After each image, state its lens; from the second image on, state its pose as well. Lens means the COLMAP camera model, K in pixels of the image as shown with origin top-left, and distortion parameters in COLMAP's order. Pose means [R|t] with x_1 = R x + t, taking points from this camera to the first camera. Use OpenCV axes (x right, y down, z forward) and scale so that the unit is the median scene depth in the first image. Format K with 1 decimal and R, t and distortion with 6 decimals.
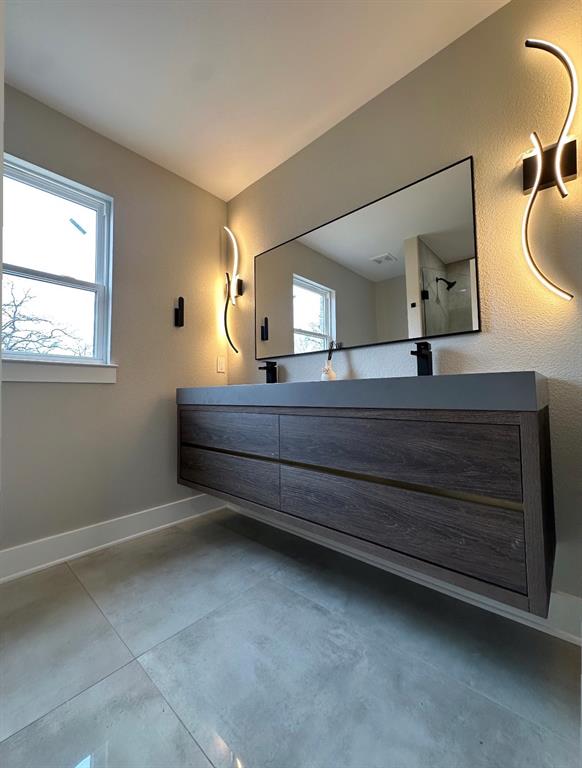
lens RADIAL K [[310.5, 0, 281.1], [0, 310.5, 379.0], [0, 0, 1]] dist [-0.001879, 0.000754]
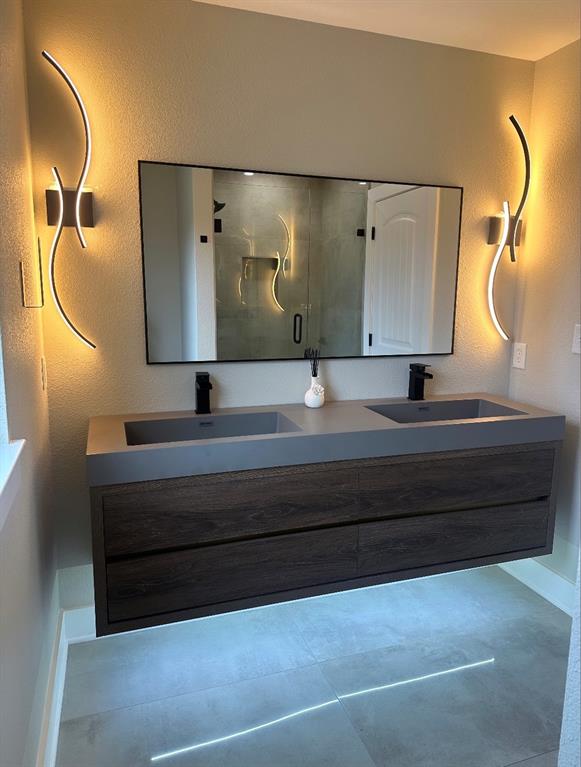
lens RADIAL K [[567.3, 0, 288.6], [0, 567.3, 380.7], [0, 0, 1]] dist [0.031595, -0.026309]
pose [[0.467207, -0.127664, 0.874883, -1.119590], [-0.055736, 0.983300, 0.173248, -0.292389], [-0.882390, -0.129705, 0.452289, 0.433913]]
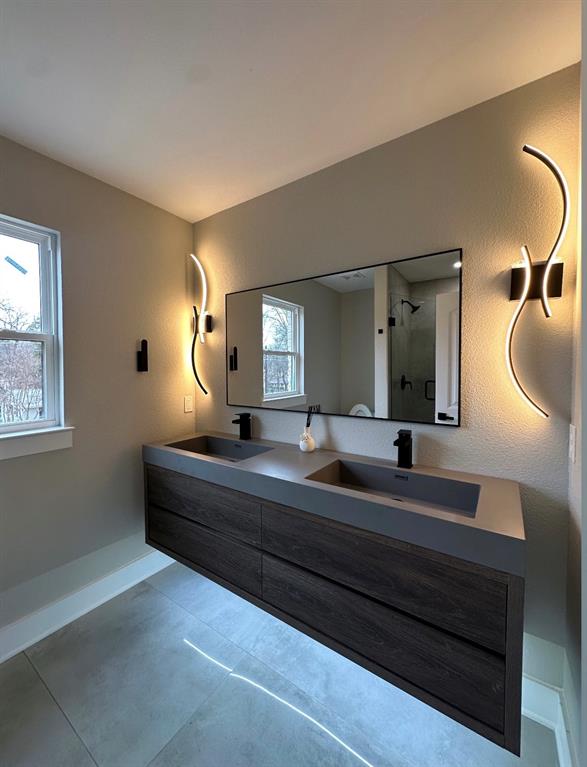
lens RADIAL K [[310.0, 0, 280.1], [0, 310.0, 380.2], [0, 0, 1]] dist [-0.001879, 0.000754]
pose [[0.990919, 0.002520, 0.134440, -0.065248], [-0.013597, 0.996577, 0.081545, -0.290059], [-0.133774, -0.082633, 0.987561, 0.057933]]
